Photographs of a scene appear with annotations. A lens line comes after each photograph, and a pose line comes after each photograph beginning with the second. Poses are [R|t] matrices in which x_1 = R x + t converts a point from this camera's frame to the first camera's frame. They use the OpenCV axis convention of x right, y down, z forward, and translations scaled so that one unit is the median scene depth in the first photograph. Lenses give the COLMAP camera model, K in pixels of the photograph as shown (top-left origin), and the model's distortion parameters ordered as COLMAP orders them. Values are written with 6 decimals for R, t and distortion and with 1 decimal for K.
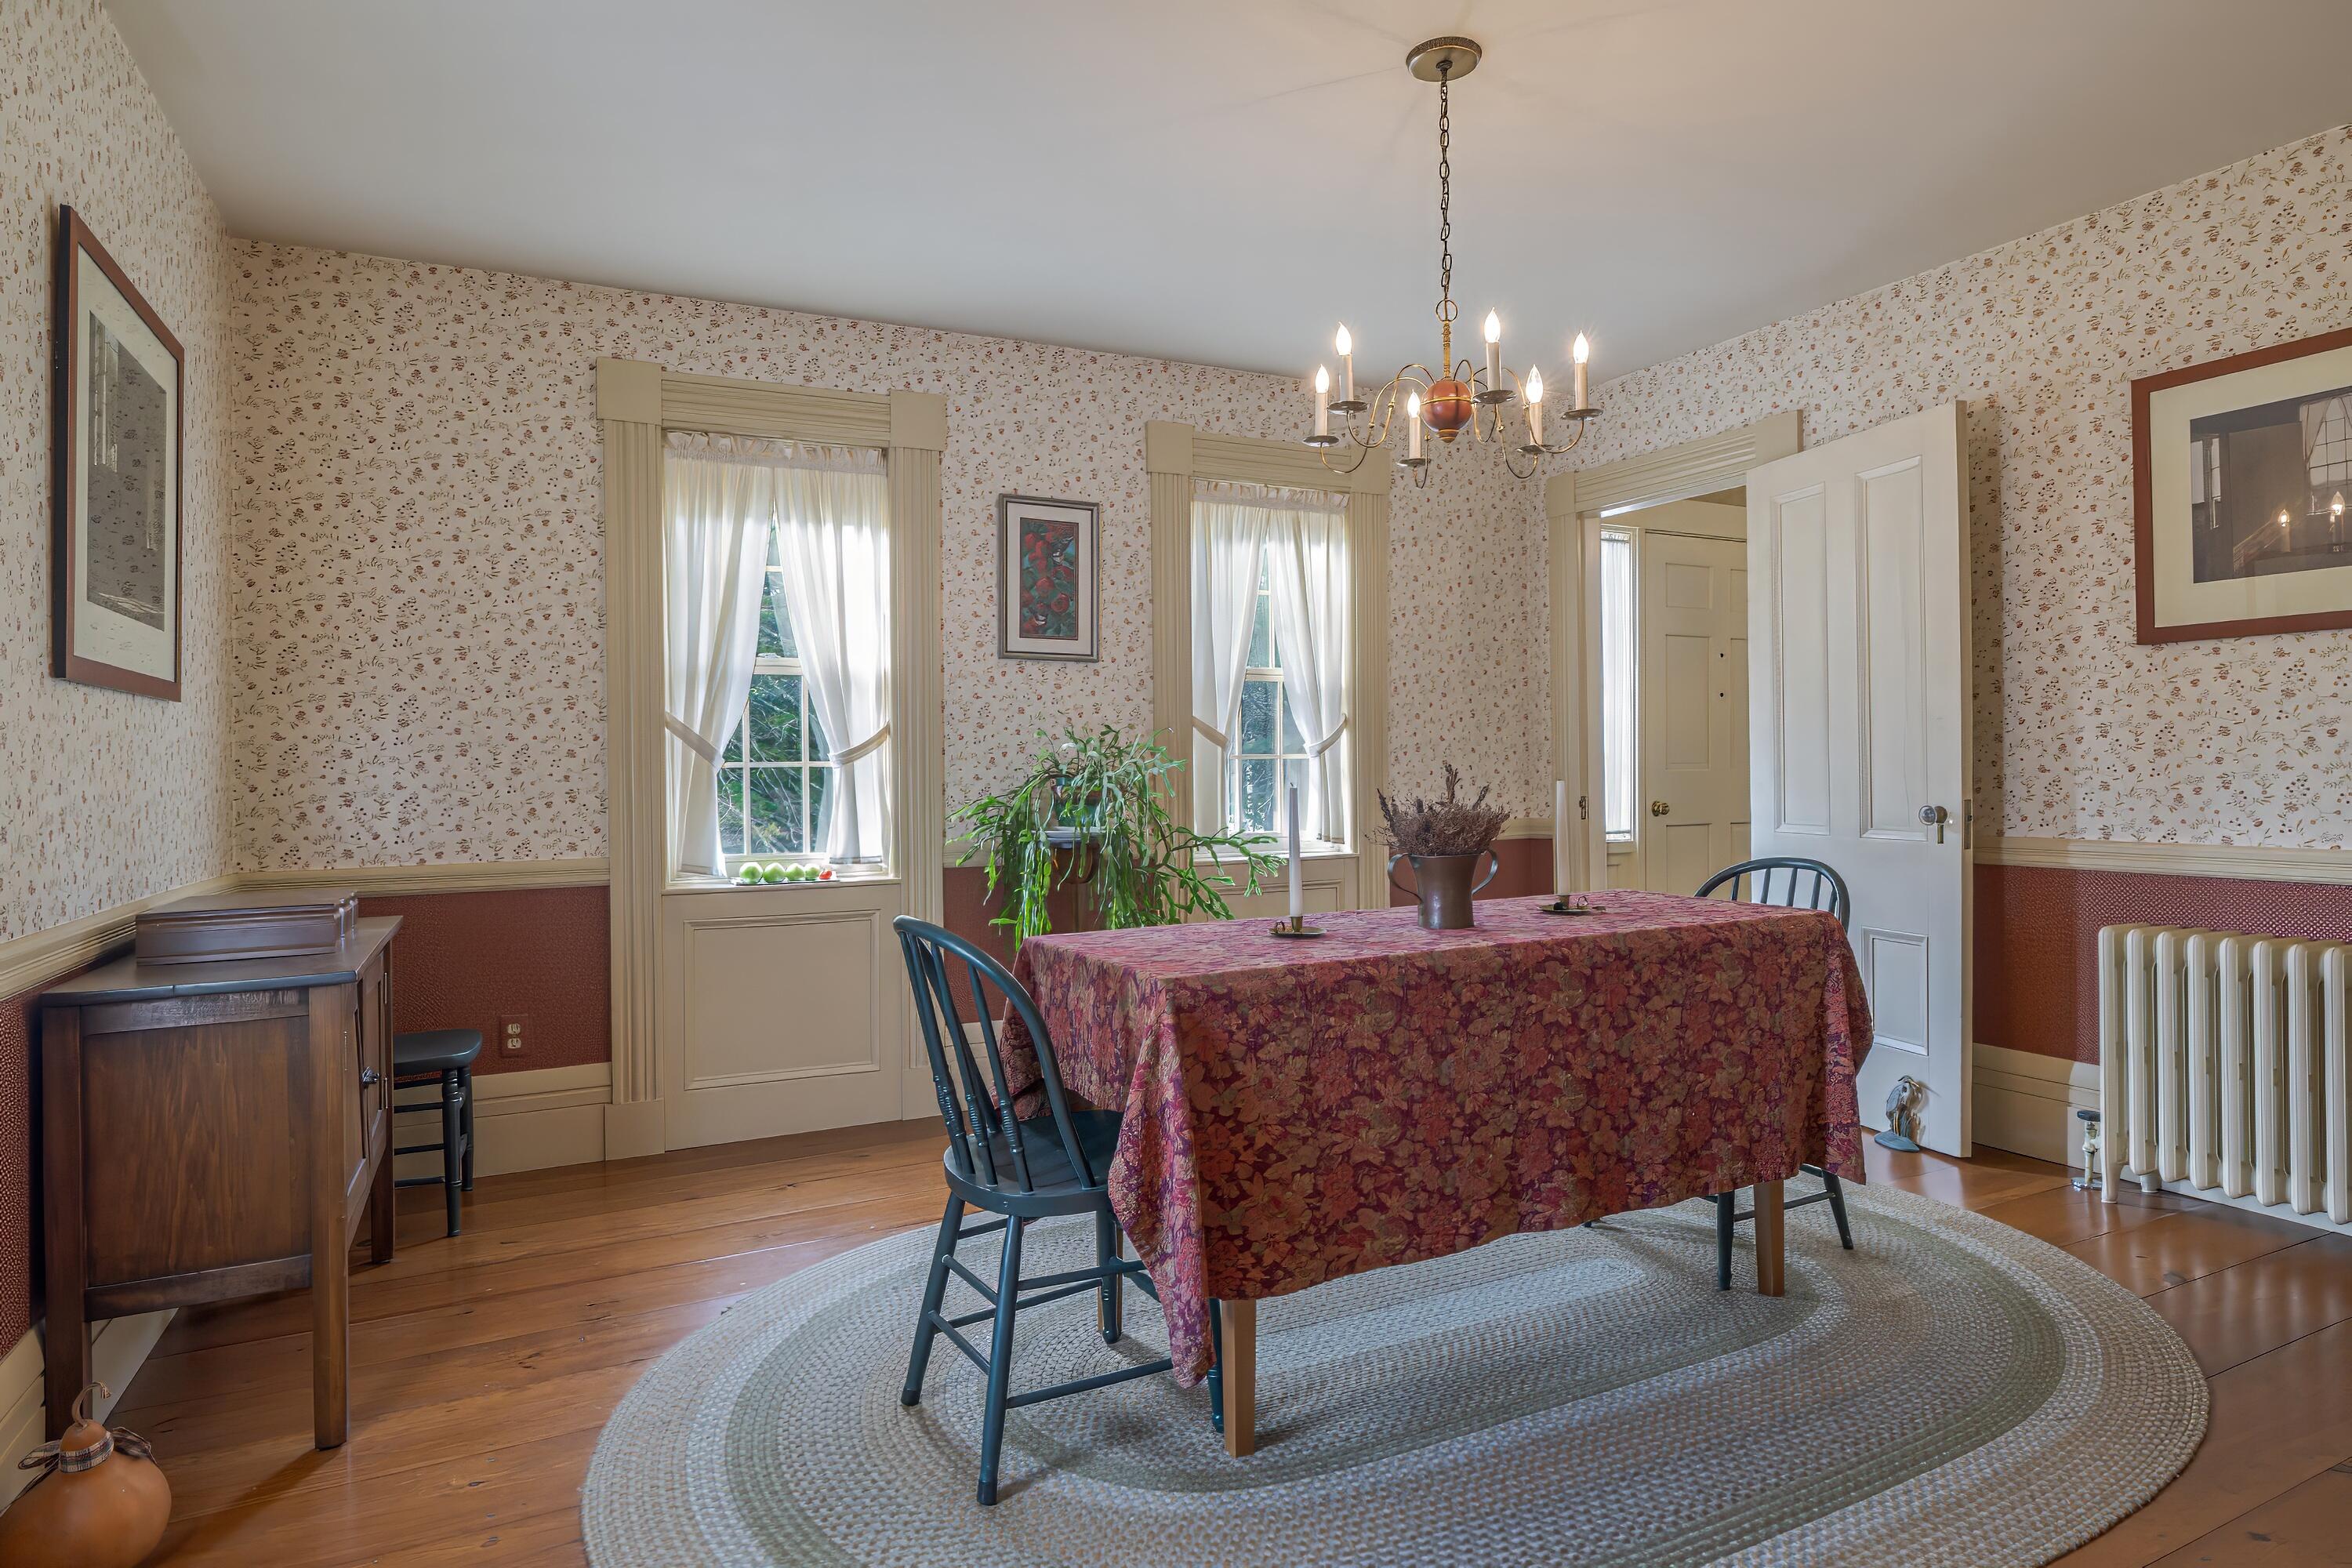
lens RADIAL K [[1274.1, 0, 1170.8], [0, 1274.1, 781.2], [0, 0, 1]] dist [-0.003099, 0.000251]
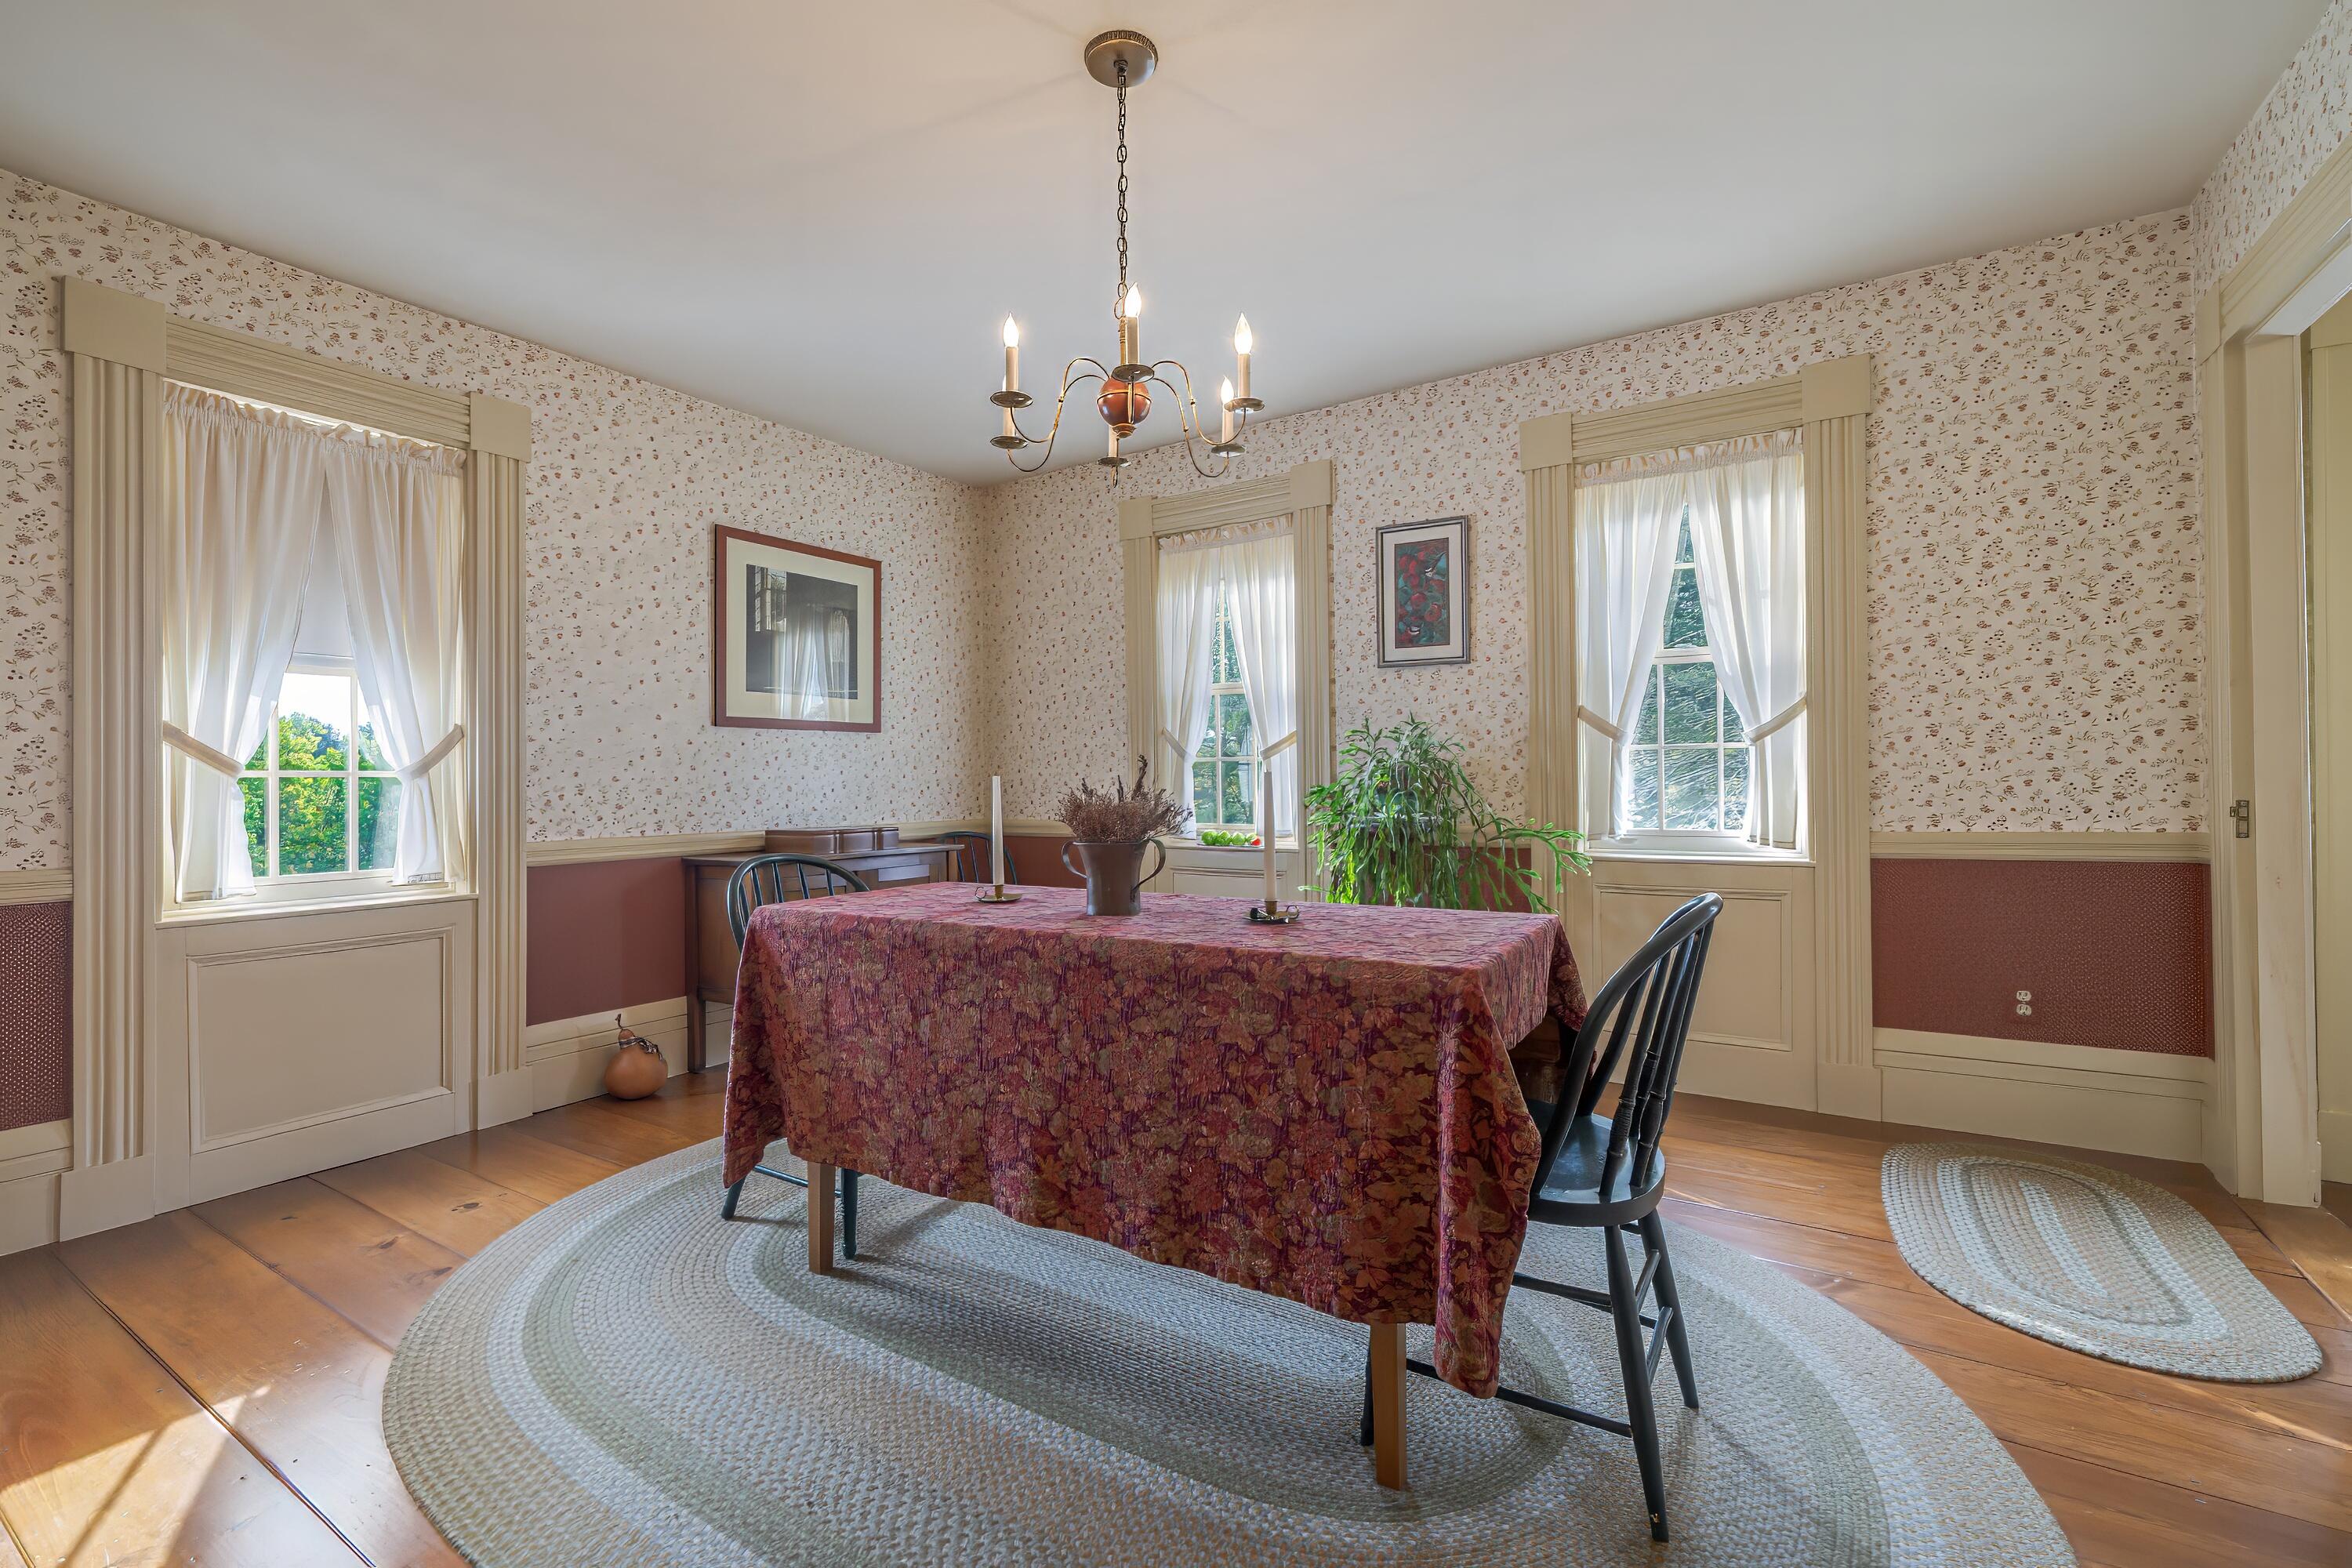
lens RADIAL K [[971.1, 0, 1168.2], [0, 971.1, 778.0], [0, 0, 1]] dist [0.000580, 0.000154]
pose [[0.530035, 0.007352, -0.847944, 0.521114], [-0.003889, 0.999973, 0.006239, -0.000049], [0.847967, -0.000009, 0.530049, 0.359932]]
